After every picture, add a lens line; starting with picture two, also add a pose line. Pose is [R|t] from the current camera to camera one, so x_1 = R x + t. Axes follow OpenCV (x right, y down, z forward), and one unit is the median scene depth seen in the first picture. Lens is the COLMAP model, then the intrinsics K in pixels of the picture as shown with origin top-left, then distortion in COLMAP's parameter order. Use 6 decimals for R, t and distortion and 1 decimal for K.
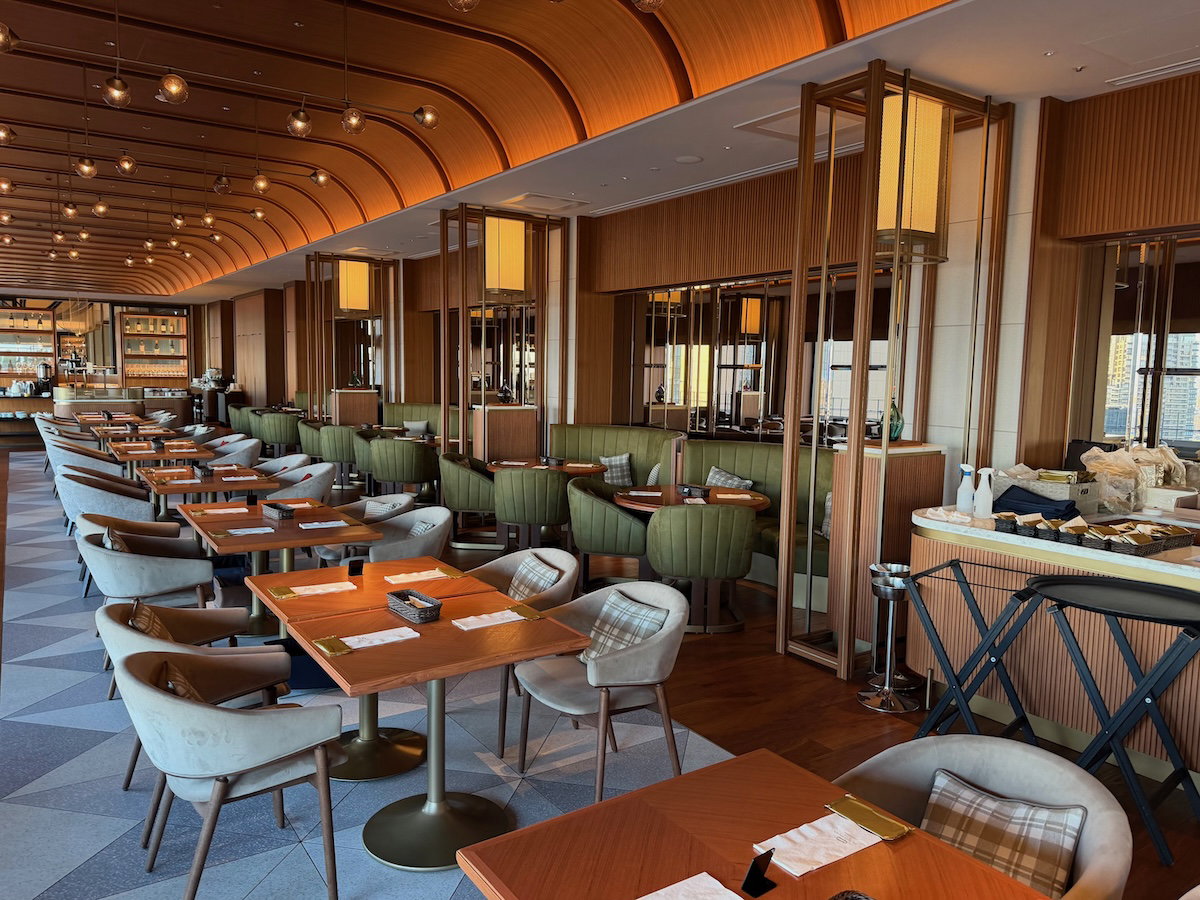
lens RADIAL K [[839.3, 0, 600.0], [0, 839.3, 450.0], [0, 0, 1]] dist [0.070080, -0.160403]
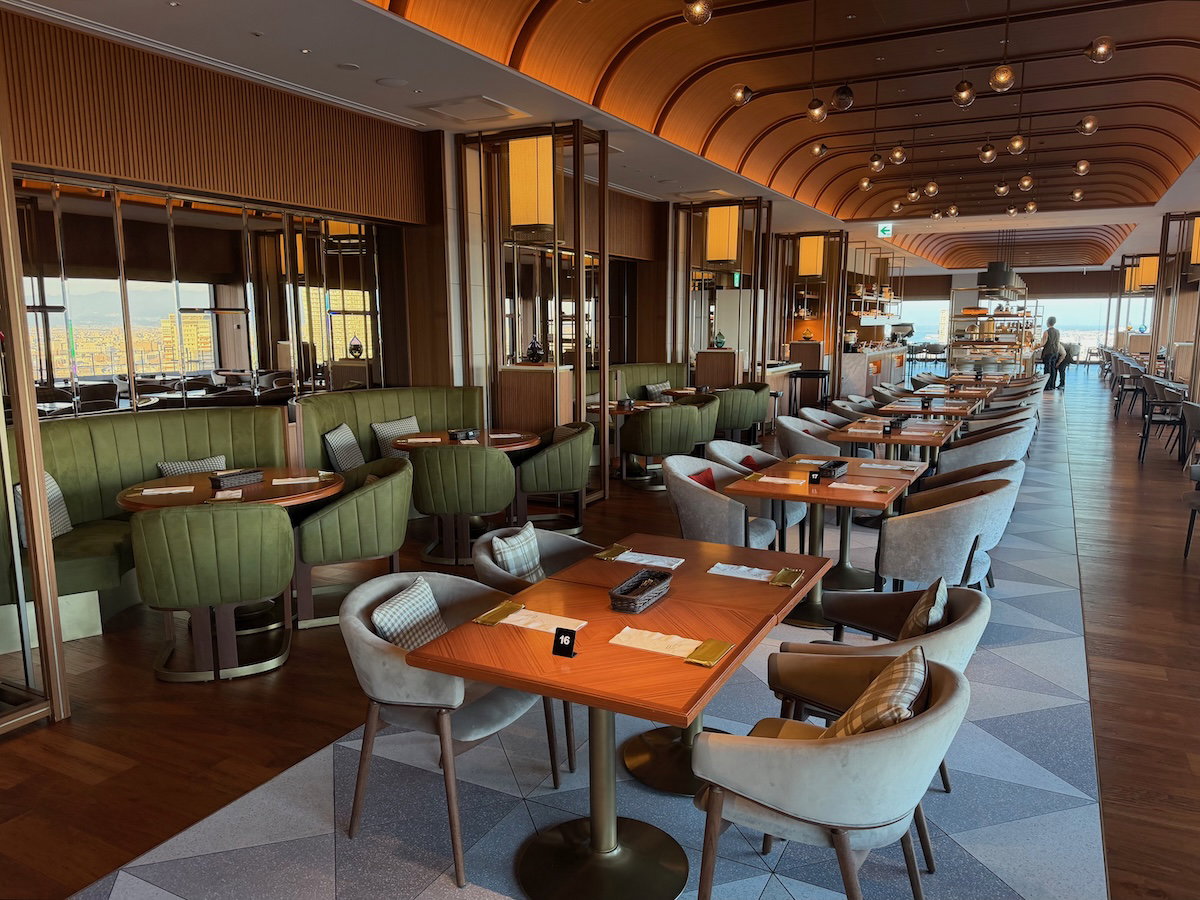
lens RADIAL K [[865.0, 0, 600.0], [0, 865.0, 450.0], [0, 0, 1]] dist [0.043840, -0.000111]
pose [[-0.479286, -0.152098, 0.864379, -0.950838], [0.069701, 0.975162, 0.210240, -0.155562], [-0.874887, 0.161013, -0.456780, 1.402162]]
